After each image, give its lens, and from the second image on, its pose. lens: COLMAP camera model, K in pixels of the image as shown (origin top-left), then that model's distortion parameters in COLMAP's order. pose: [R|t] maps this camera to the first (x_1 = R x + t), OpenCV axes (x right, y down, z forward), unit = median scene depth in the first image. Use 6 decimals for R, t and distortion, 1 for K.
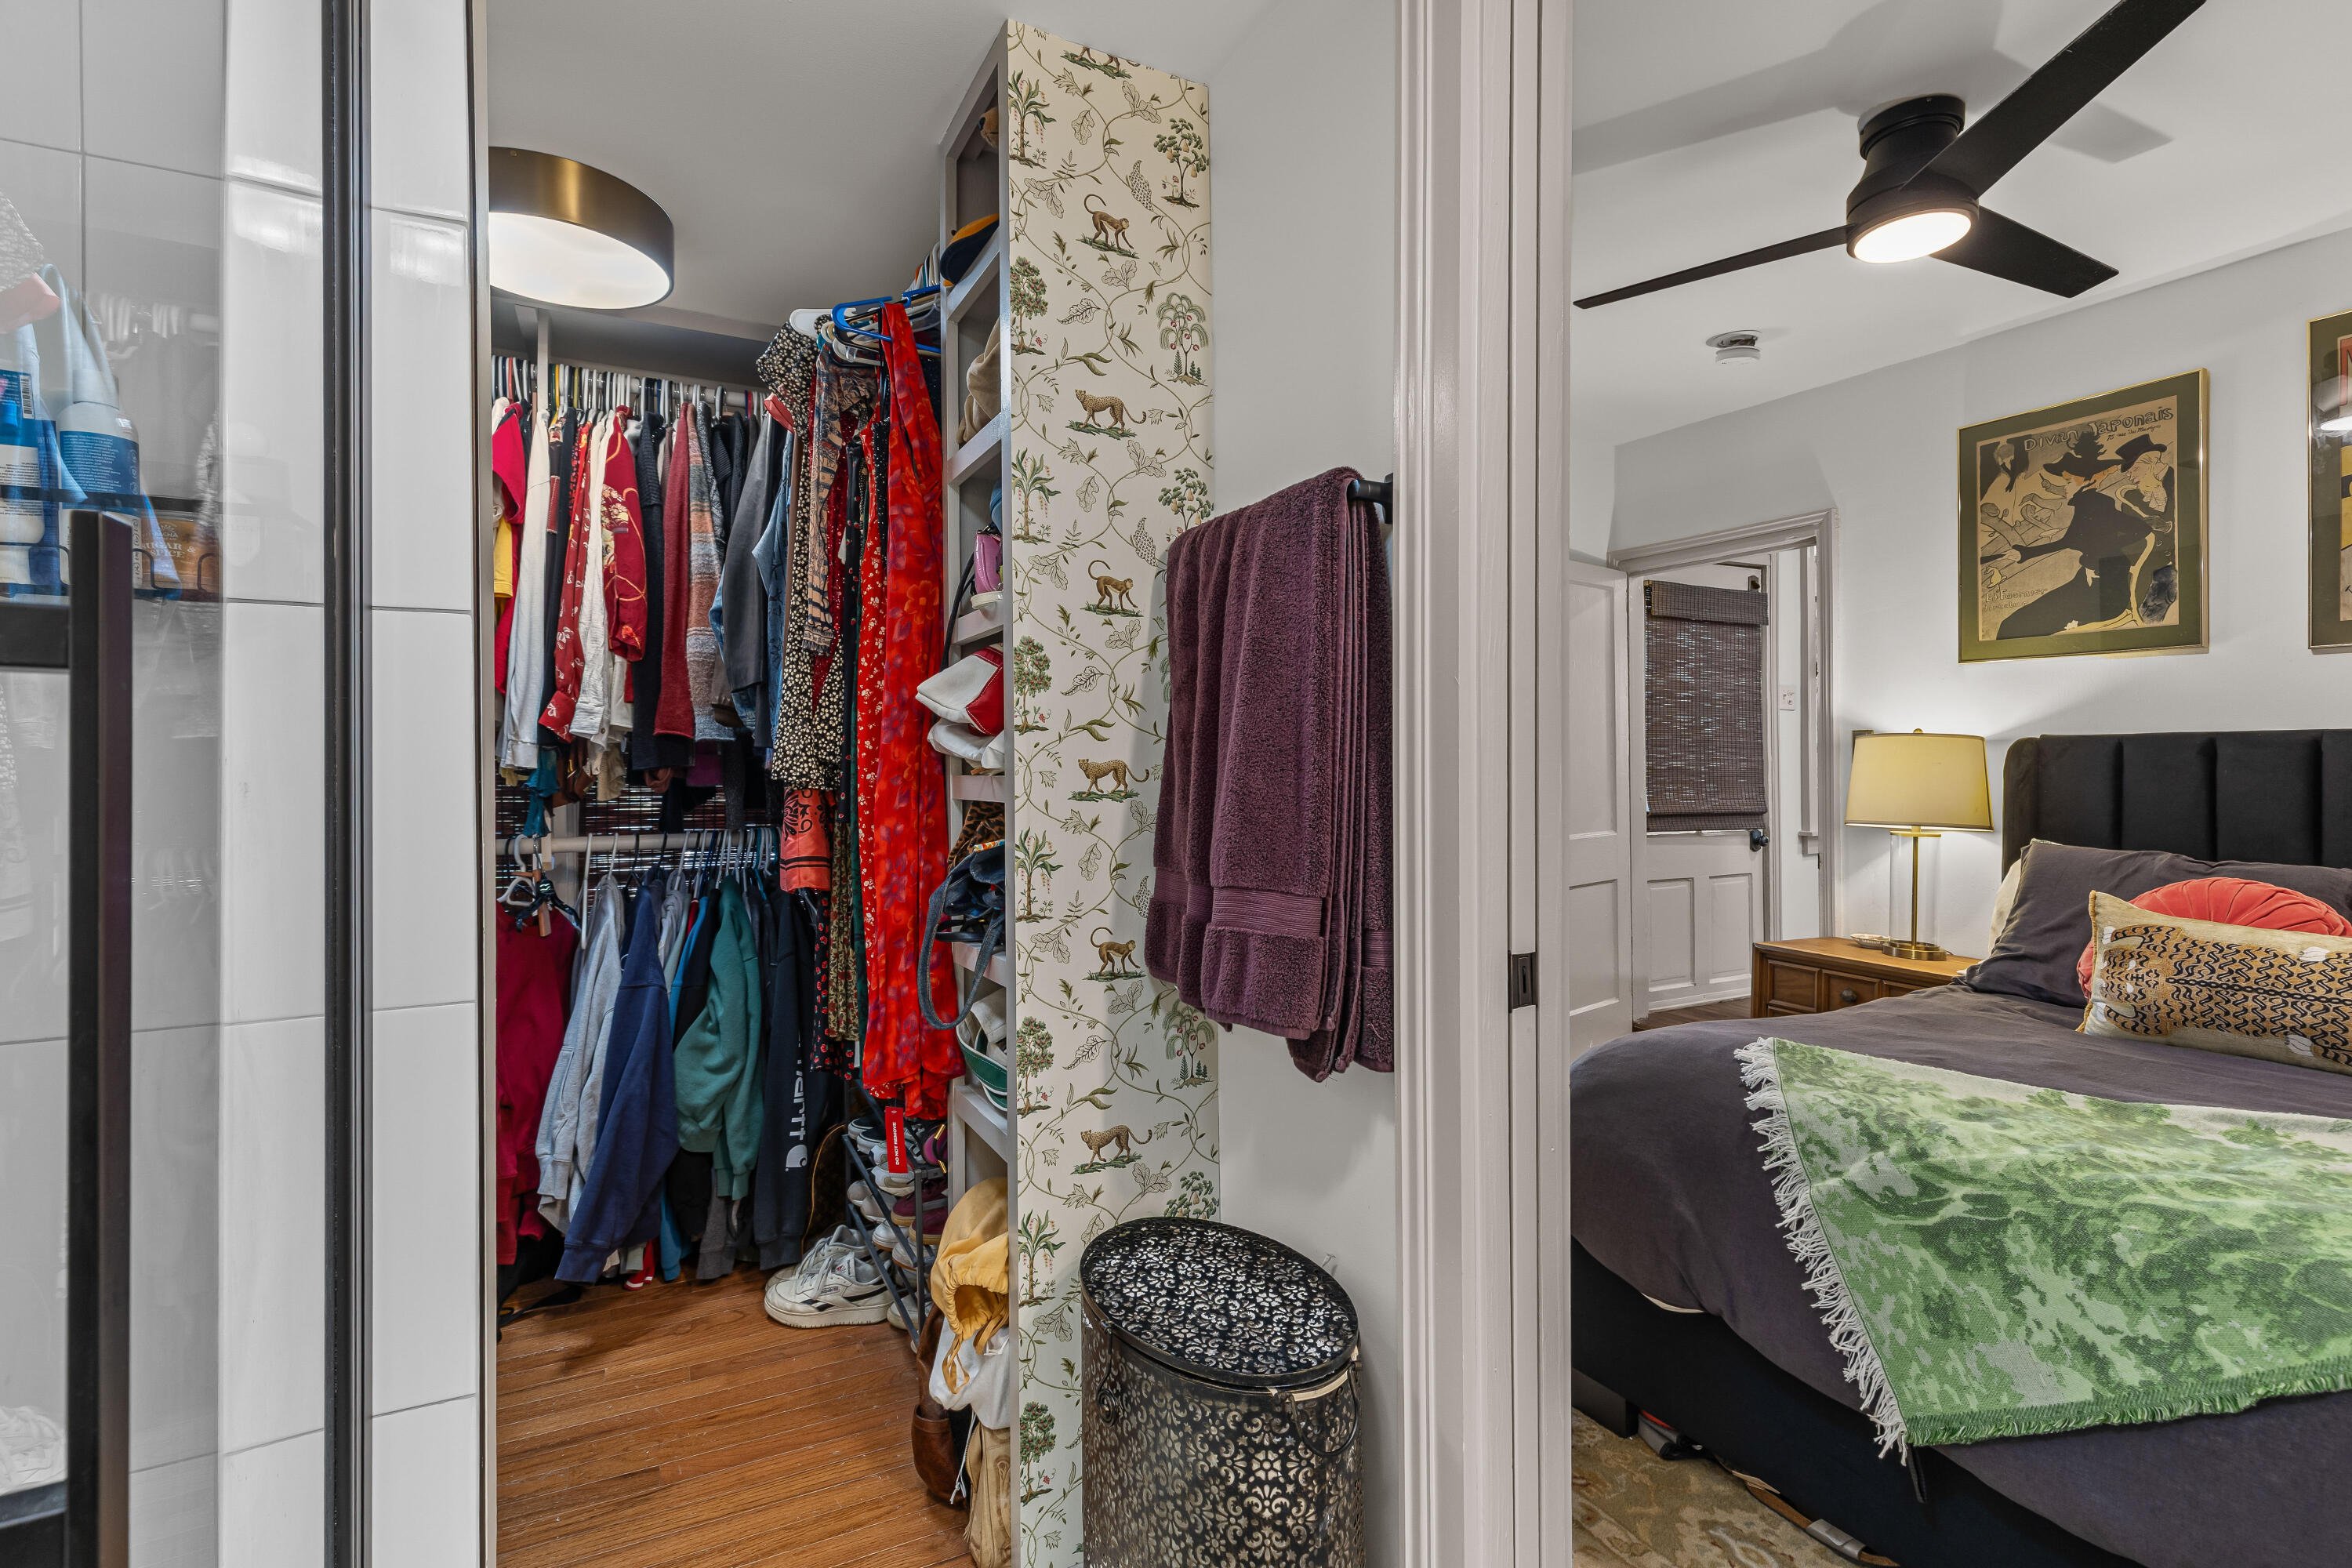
lens RADIAL K [[1066.3, 0, 1123.7], [0, 1066.3, 737.3], [0, 0, 1]] dist [0.001372, -0.000615]
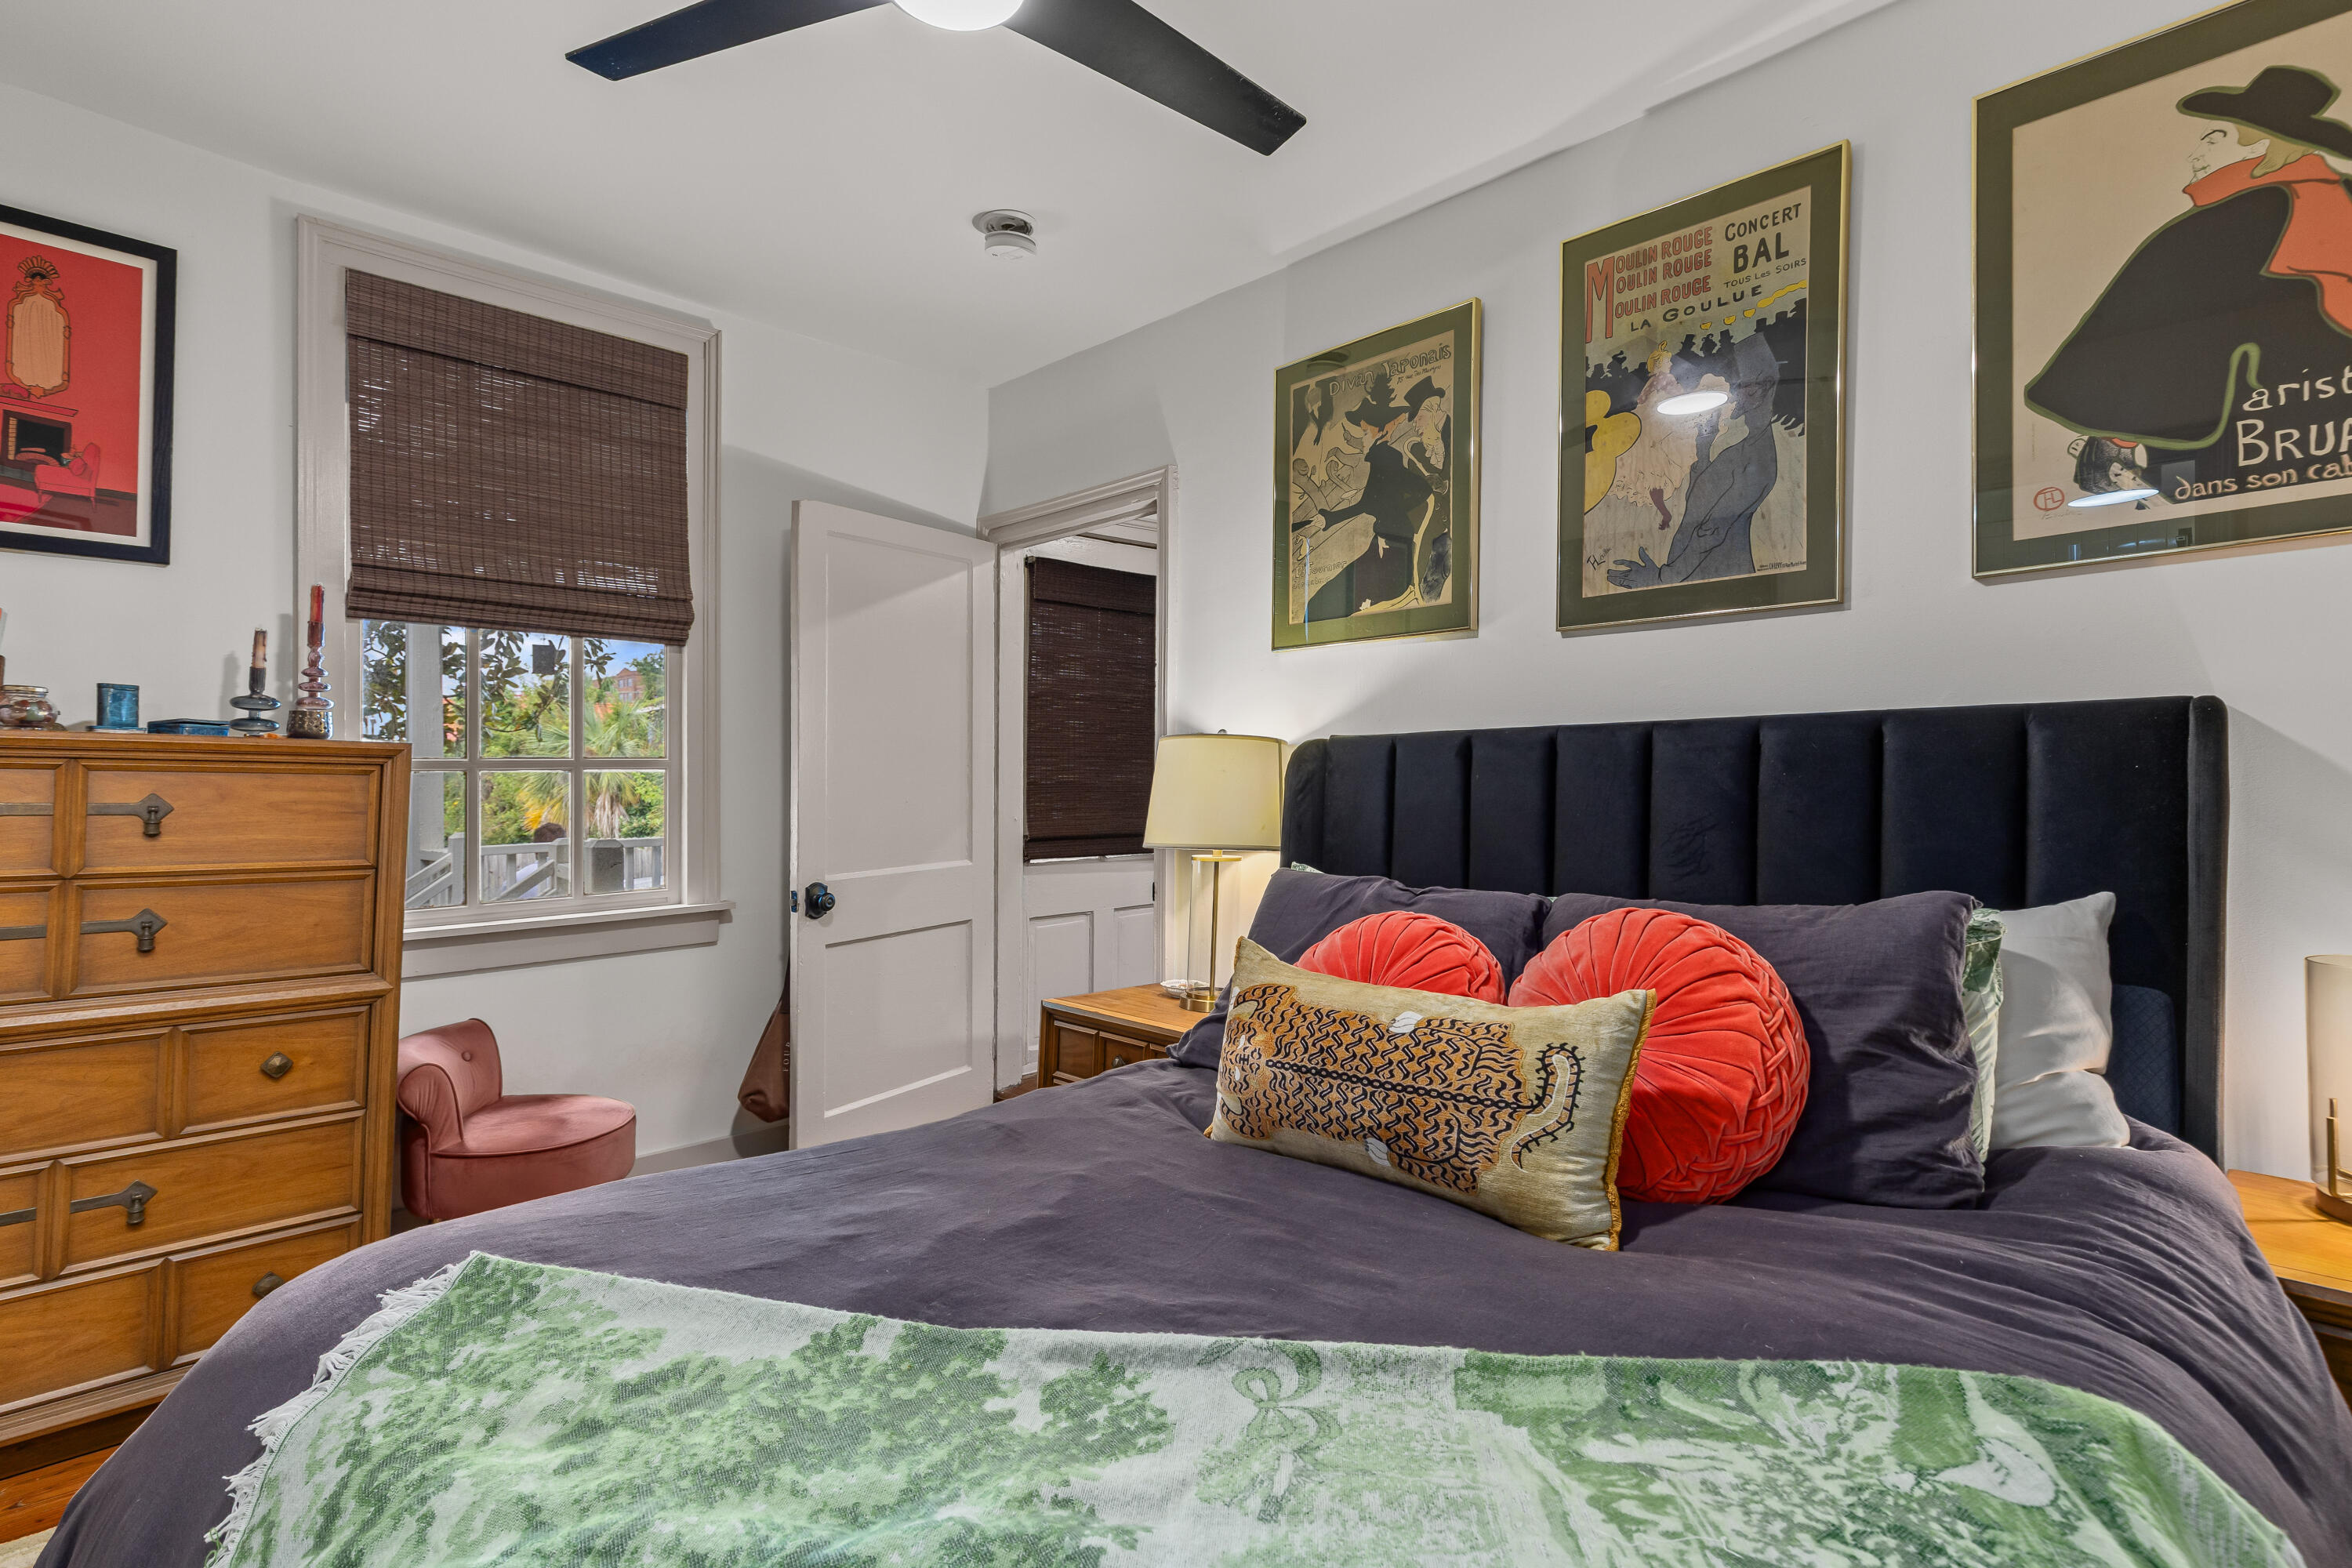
lens RADIAL K [[1066.3, 0, 1184.7], [0, 1066.3, 782.7], [0, 0, 1]] dist [0.001372, -0.000615]
pose [[0.959293, -0.008696, 0.282279, 0.536197], [0.003078, 0.999788, 0.020338, 0.017789], [-0.282396, -0.018641, 0.959117, 0.244634]]
